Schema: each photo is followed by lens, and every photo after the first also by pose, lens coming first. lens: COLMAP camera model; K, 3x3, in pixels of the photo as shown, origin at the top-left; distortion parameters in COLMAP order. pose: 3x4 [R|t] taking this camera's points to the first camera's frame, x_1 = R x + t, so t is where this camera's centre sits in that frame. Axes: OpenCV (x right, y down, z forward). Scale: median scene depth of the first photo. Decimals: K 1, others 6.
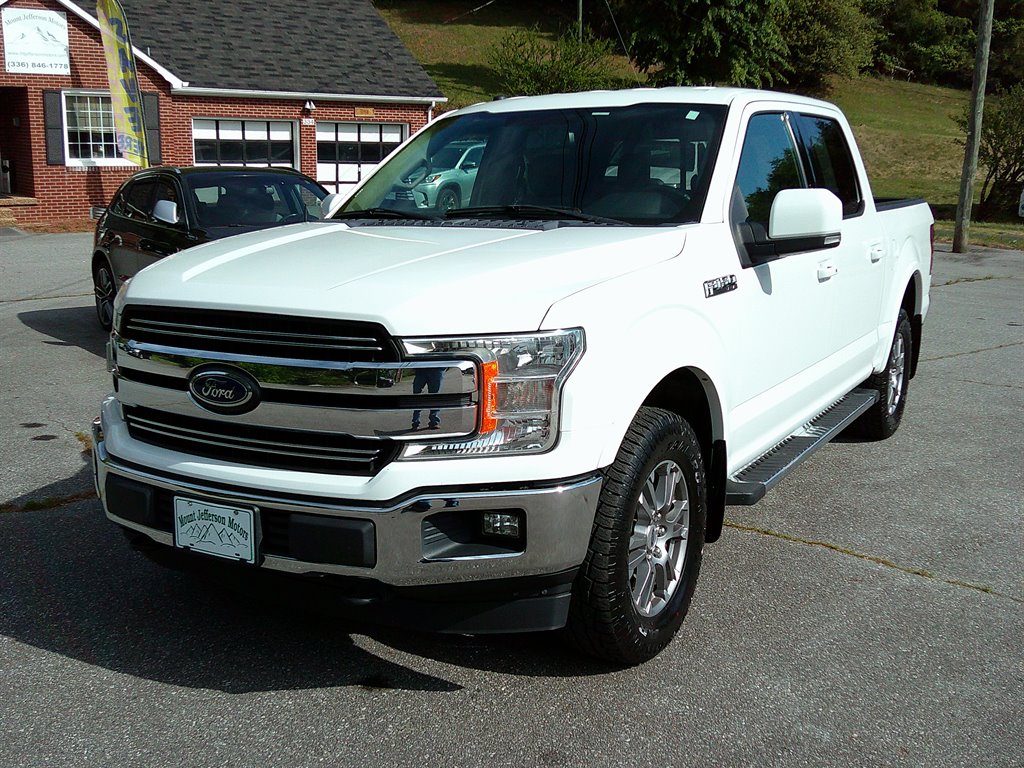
lens RADIAL K [[1172.5, 0, 512.0], [0, 1172.5, 384.0], [0, 0, 1]] dist [0.020539, 0.004546]
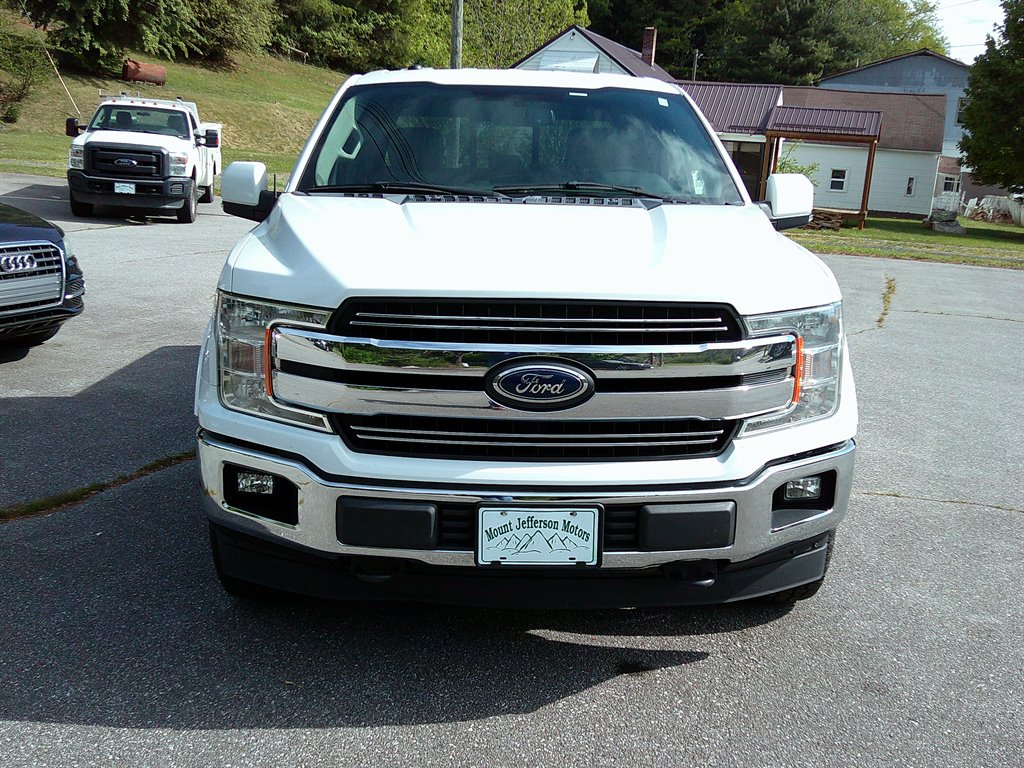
lens RADIAL K [[1172.5, 0, 512.0], [0, 1172.5, 384.0], [0, 0, 1]] dist [0.020539, 0.004546]
pose [[0.820116, -0.078719, 0.566757, -0.752629], [0.066530, 0.996892, 0.042192, -0.034522], [-0.568316, 0.003103, 0.822804, 0.243893]]
